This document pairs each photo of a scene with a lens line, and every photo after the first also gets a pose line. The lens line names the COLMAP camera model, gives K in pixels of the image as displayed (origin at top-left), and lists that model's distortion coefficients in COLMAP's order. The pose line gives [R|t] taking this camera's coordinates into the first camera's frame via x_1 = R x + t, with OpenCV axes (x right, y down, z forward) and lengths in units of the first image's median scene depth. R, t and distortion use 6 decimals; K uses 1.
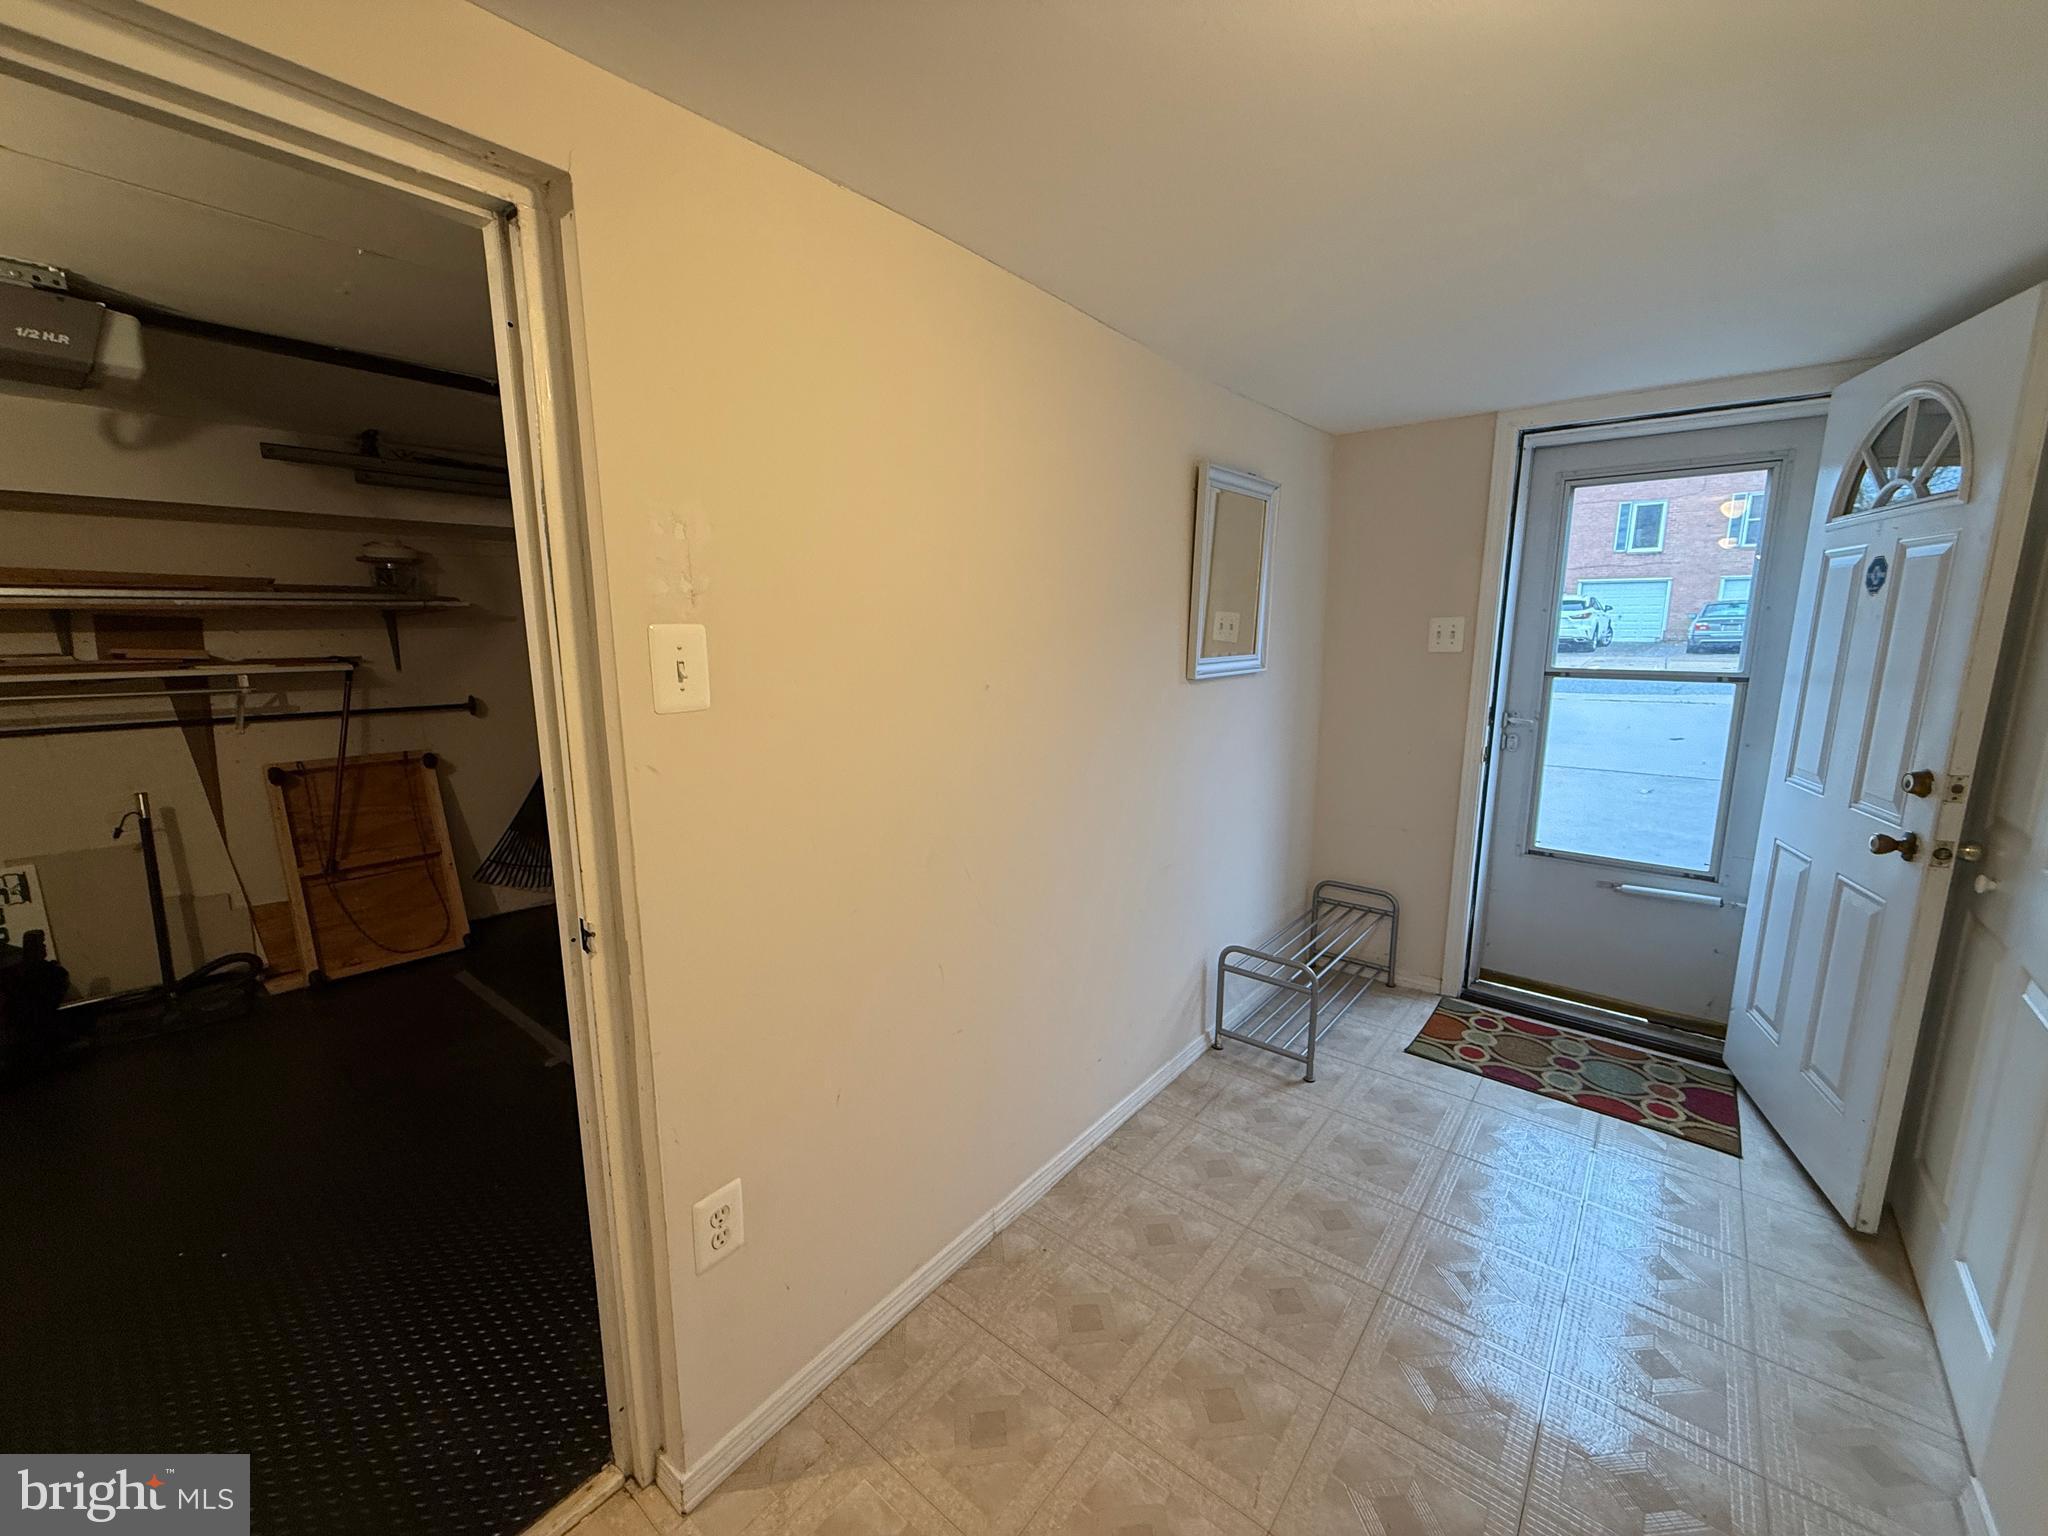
lens RADIAL K [[813.3, 0, 1023.6], [0, 813.3, 770.0], [0, 0, 1]] dist [0.000366, 0.000347]
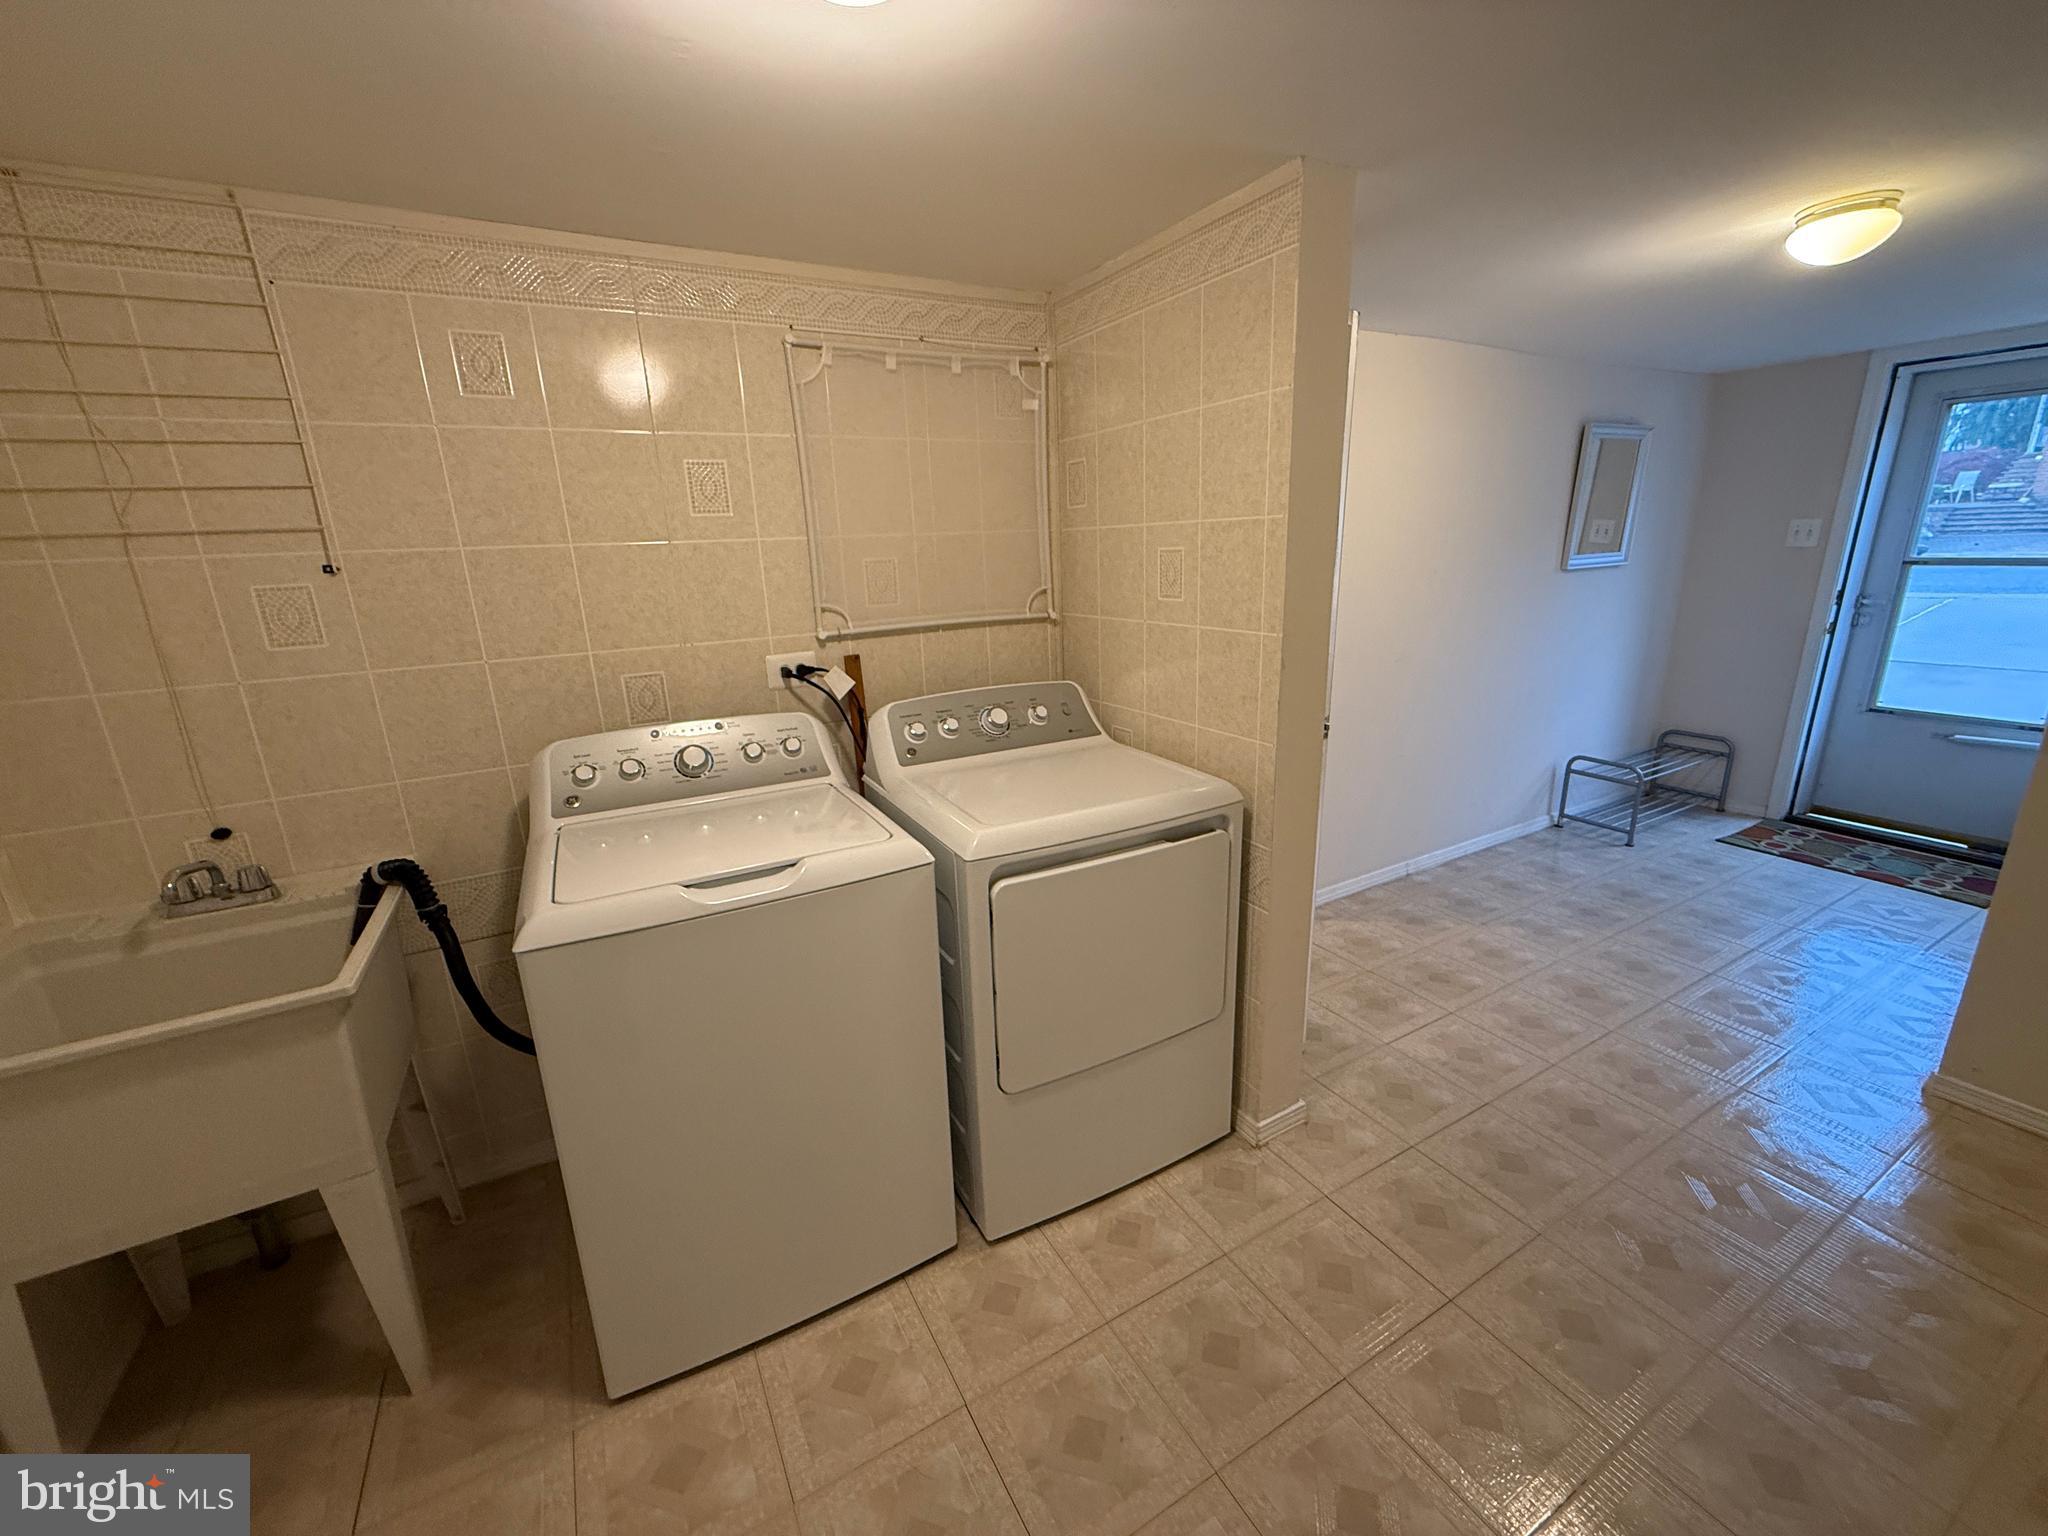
lens RADIAL K [[813.3, 0, 1025.1], [0, 813.3, 767.4], [0, 0, 1]] dist [0.000366, 0.000347]
pose [[0.929241, 0.072250, -0.362342, -0.129530], [-0.035906, 0.993711, 0.106063, 0.111536], [0.367726, -0.085548, 0.925991, -0.686186]]
